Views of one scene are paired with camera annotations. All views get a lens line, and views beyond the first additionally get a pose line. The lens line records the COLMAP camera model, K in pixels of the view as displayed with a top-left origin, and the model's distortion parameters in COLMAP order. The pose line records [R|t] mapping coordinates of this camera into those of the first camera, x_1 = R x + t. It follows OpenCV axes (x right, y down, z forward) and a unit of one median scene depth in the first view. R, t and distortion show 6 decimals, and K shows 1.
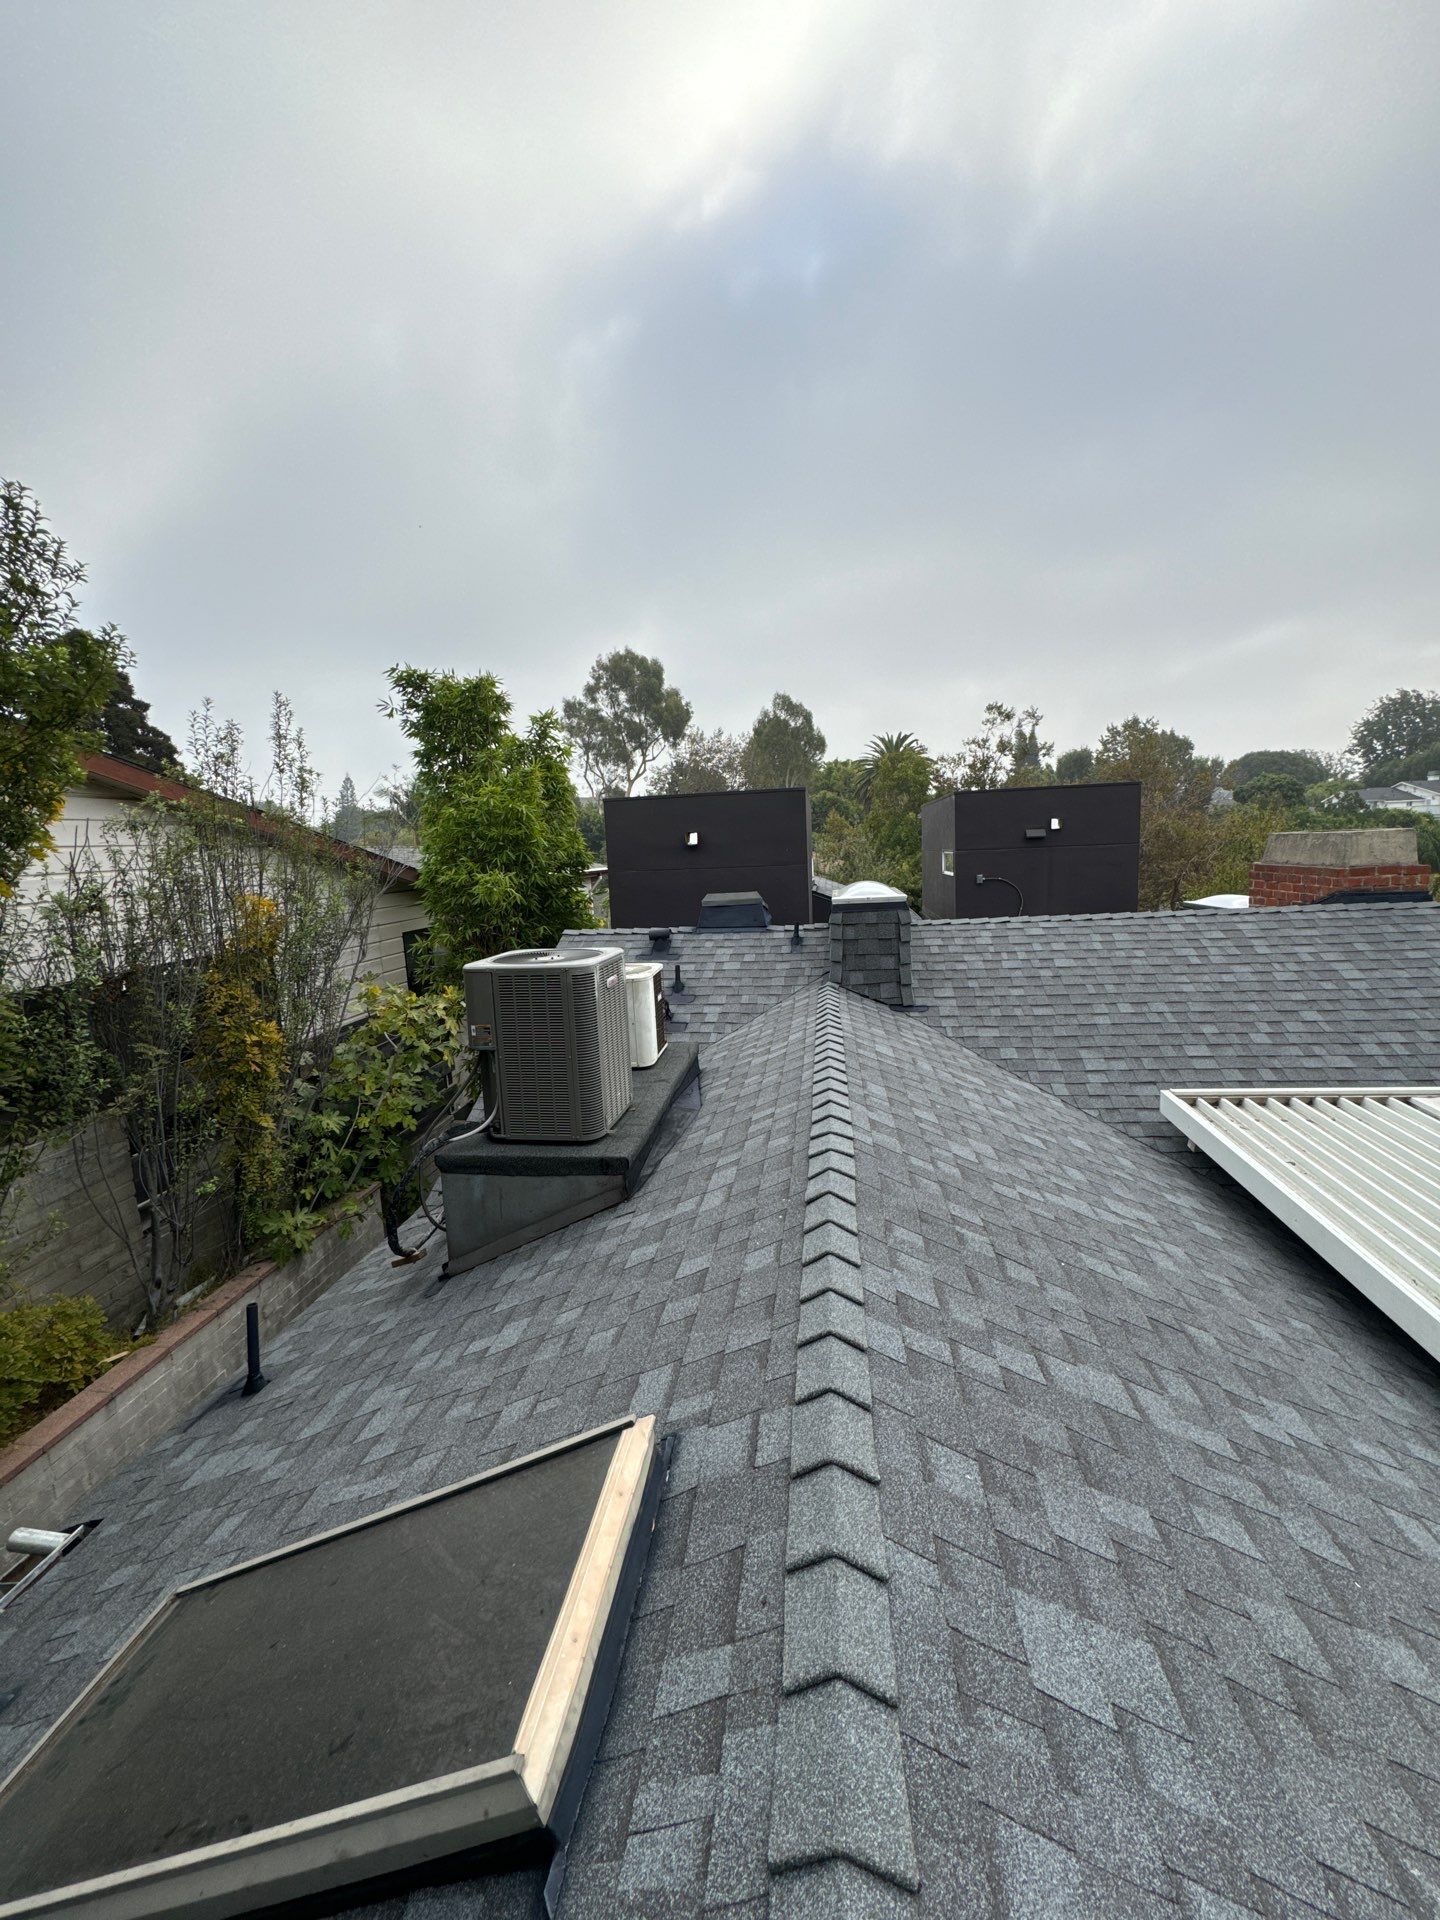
lens RADIAL K [[763.7, 0, 721.5], [0, 763.7, 956.7], [0, 0, 1]] dist [-0.002056, 0.000546]
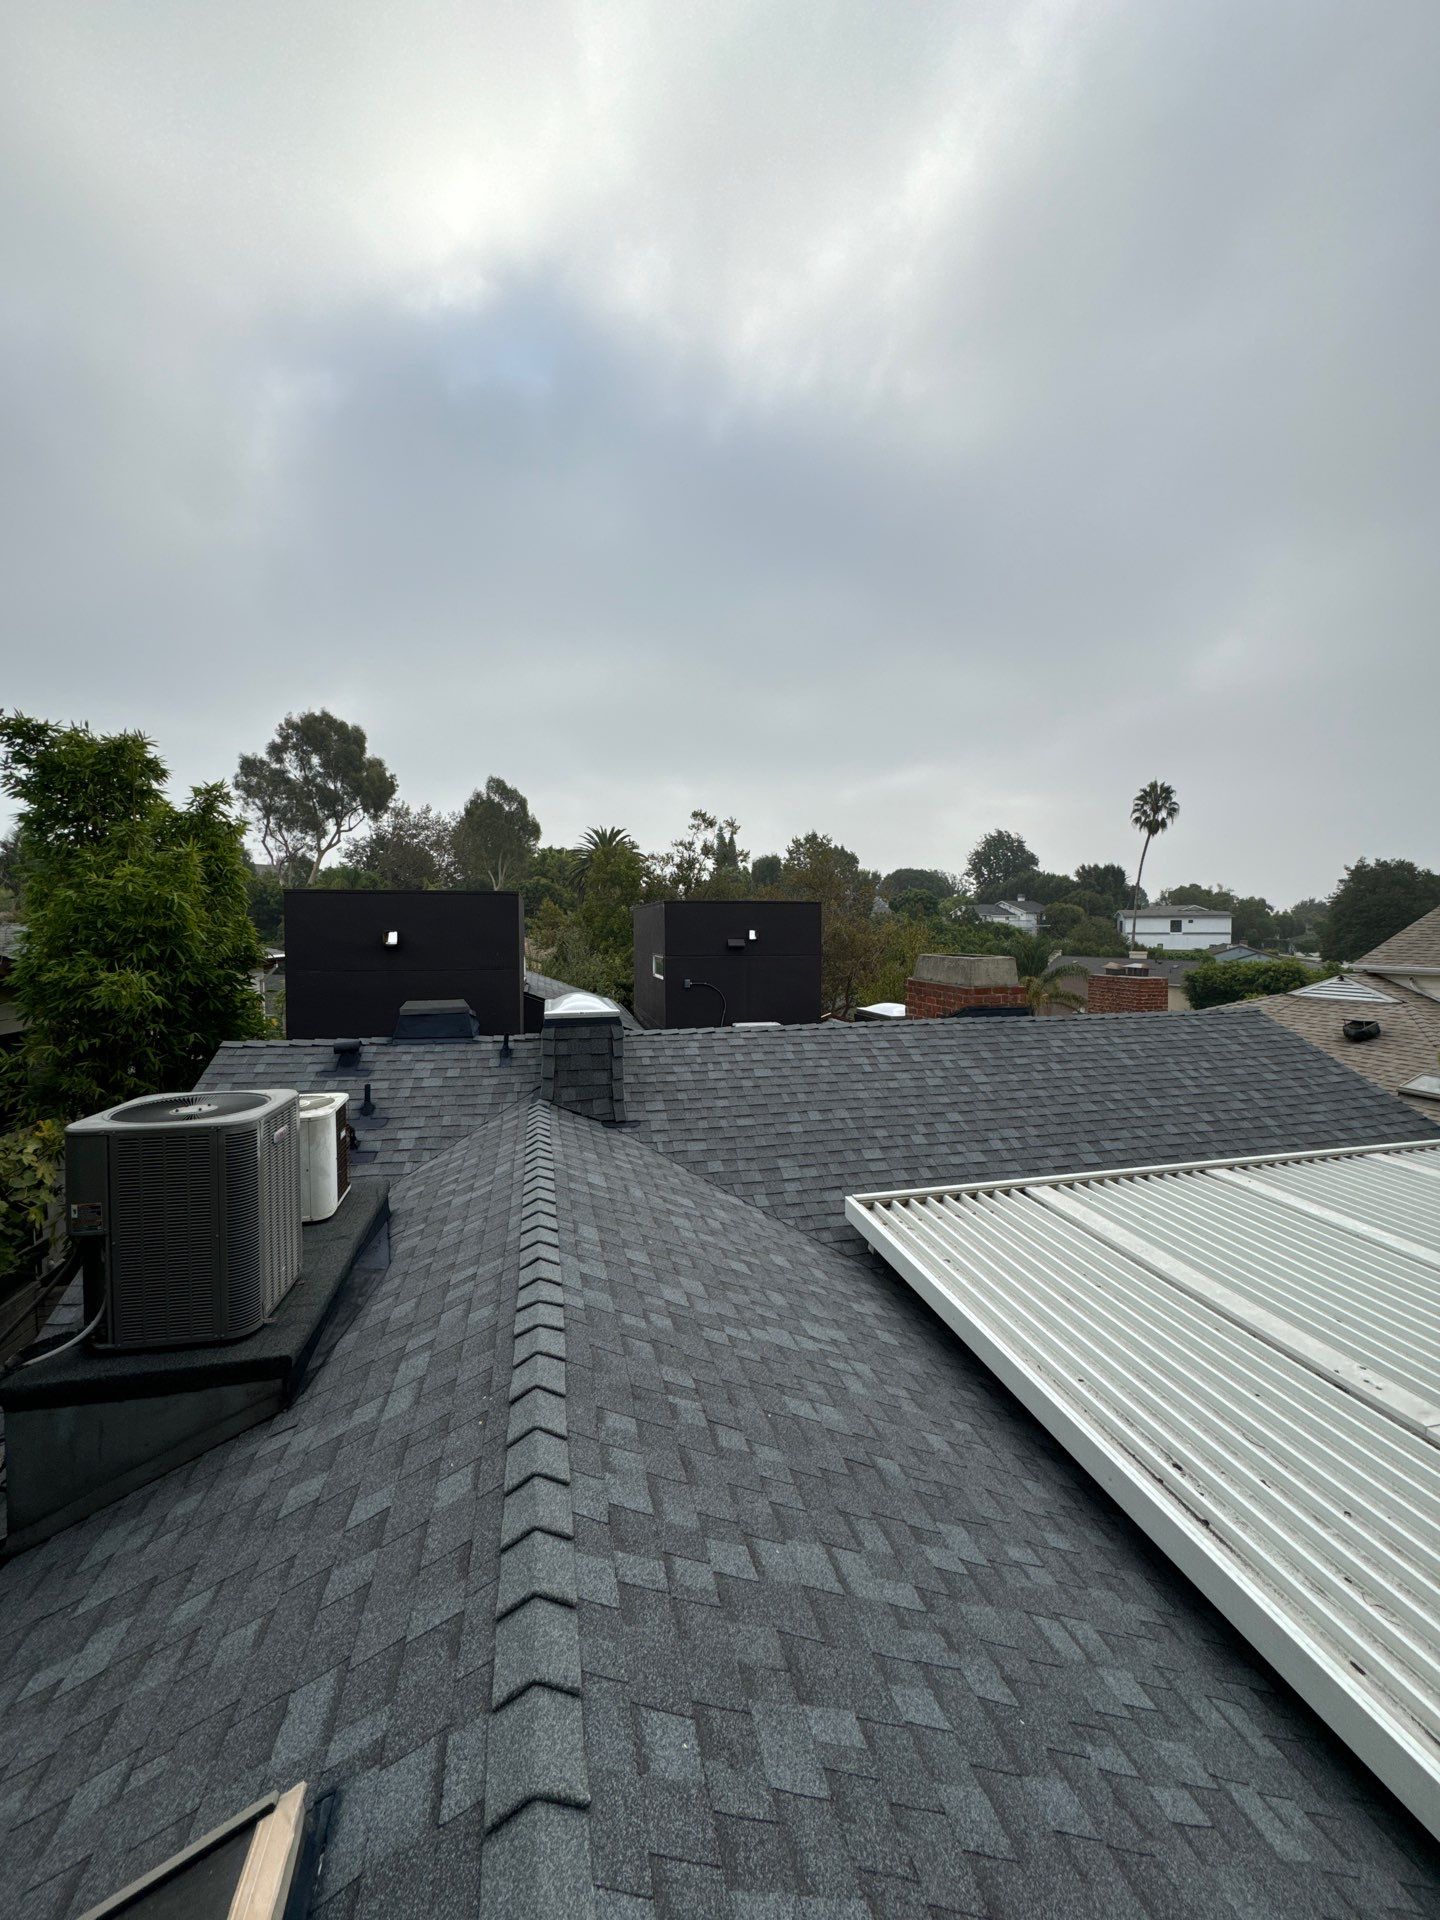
lens RADIAL K [[763.7, 0, 721.8], [0, 763.7, 954.9], [0, 0, 1]] dist [-0.002056, 0.000546]
pose [[0.931607, 0.031071, 0.362137, 0.000158], [0.008935, 0.994081, -0.108278, -0.031488], [-0.363358, 0.104108, 0.925815, 0.005414]]
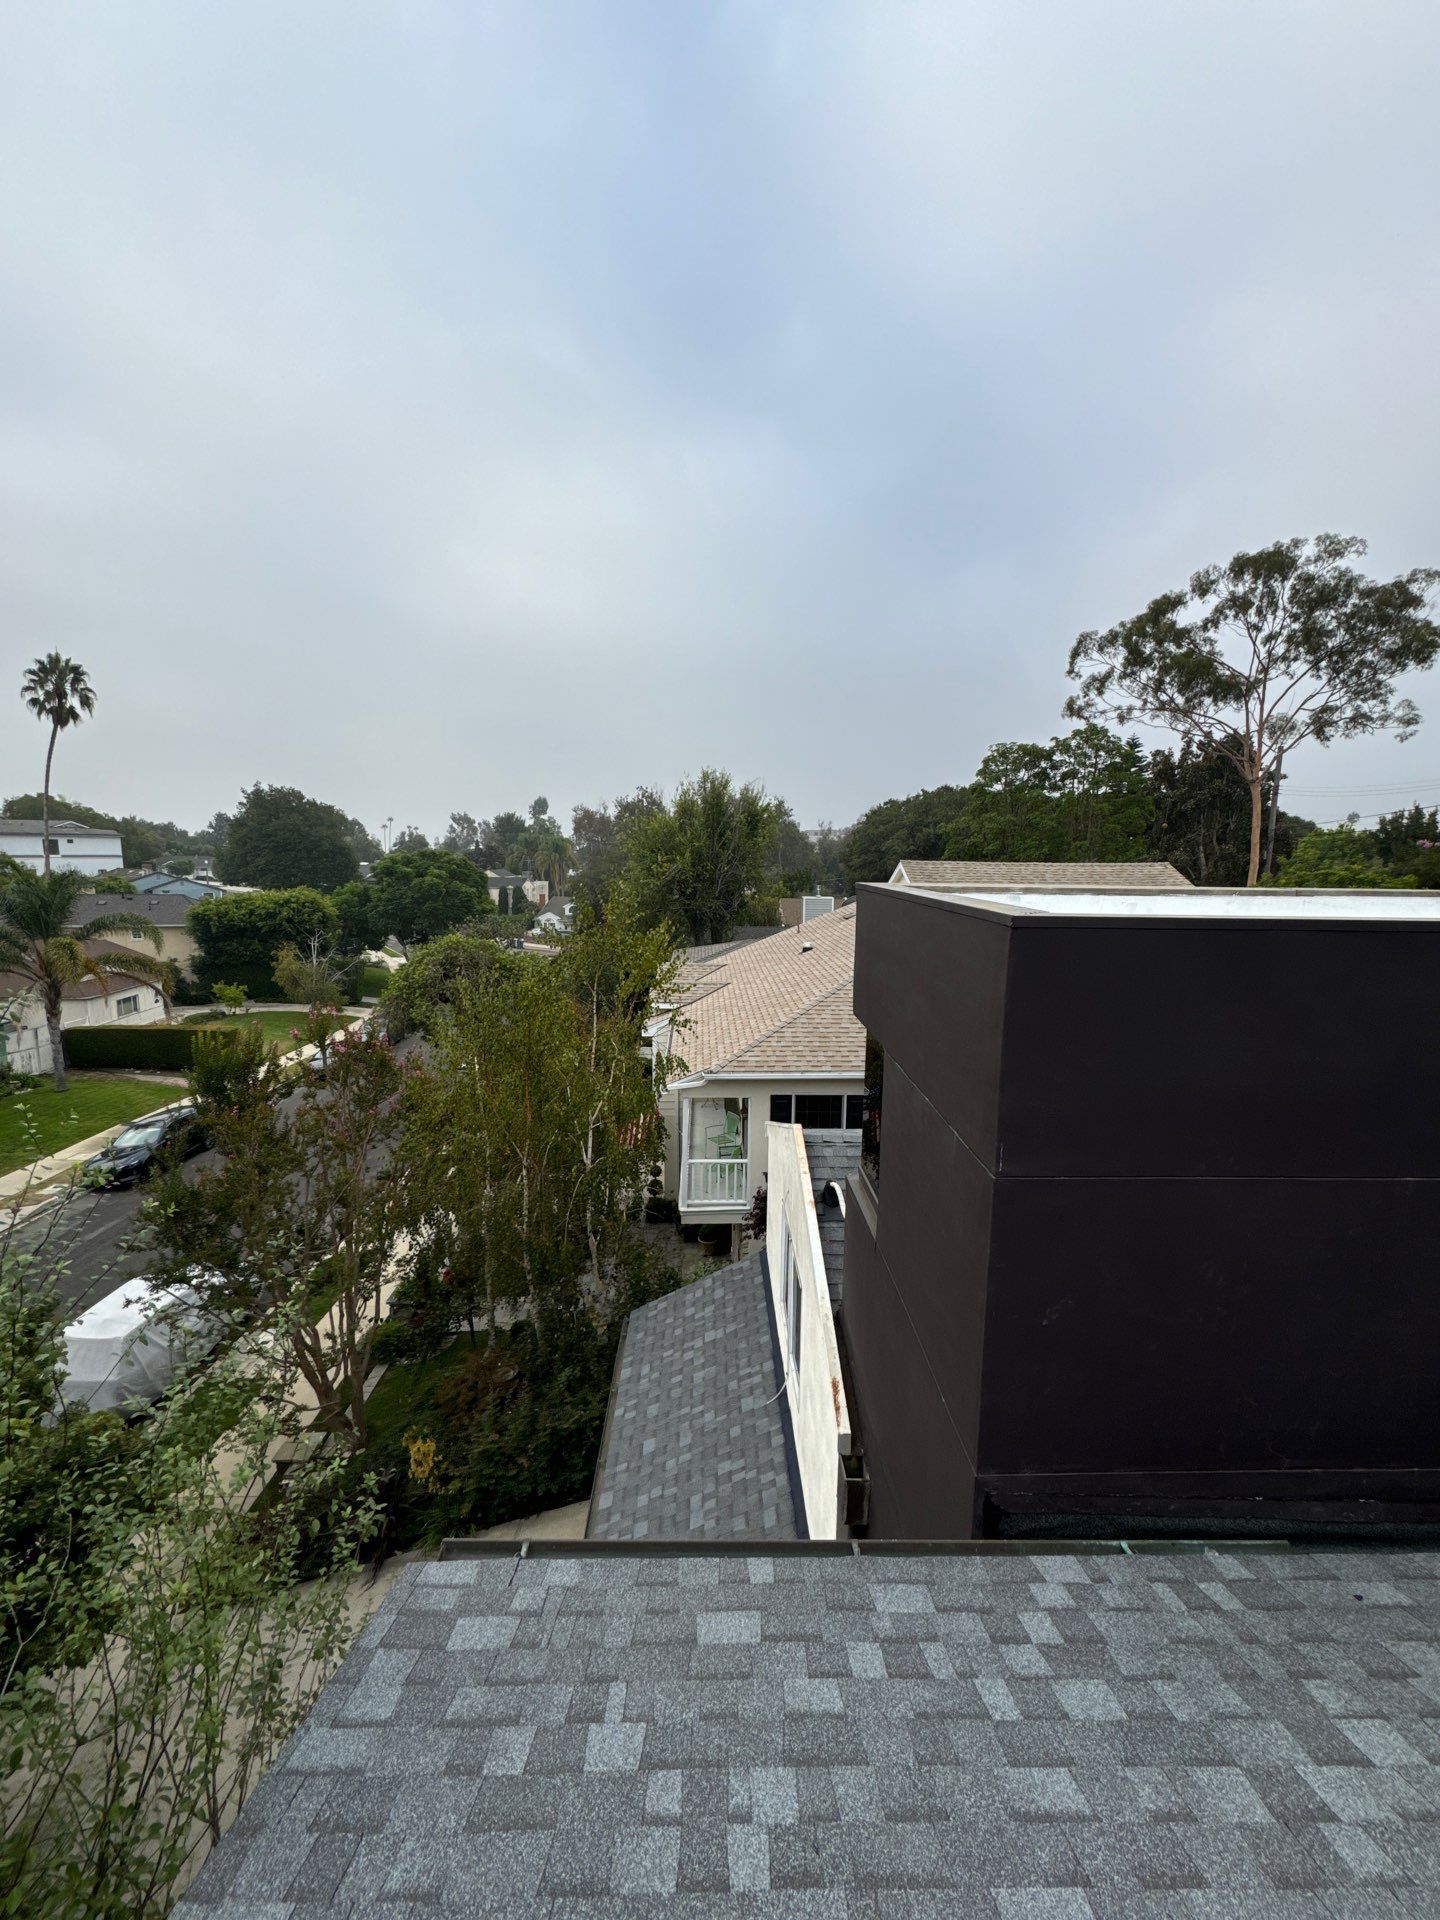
lens RADIAL K [[763.7, 0, 722.2], [0, 763.7, 954.0], [0, 0, 1]] dist [-0.002056, 0.000546]
pose [[-0.177135, -0.086187, 0.980405, 0.025874], [0.134060, 0.984761, 0.110791, -0.210727], [-0.975013, 0.151058, -0.162882, 1.208239]]
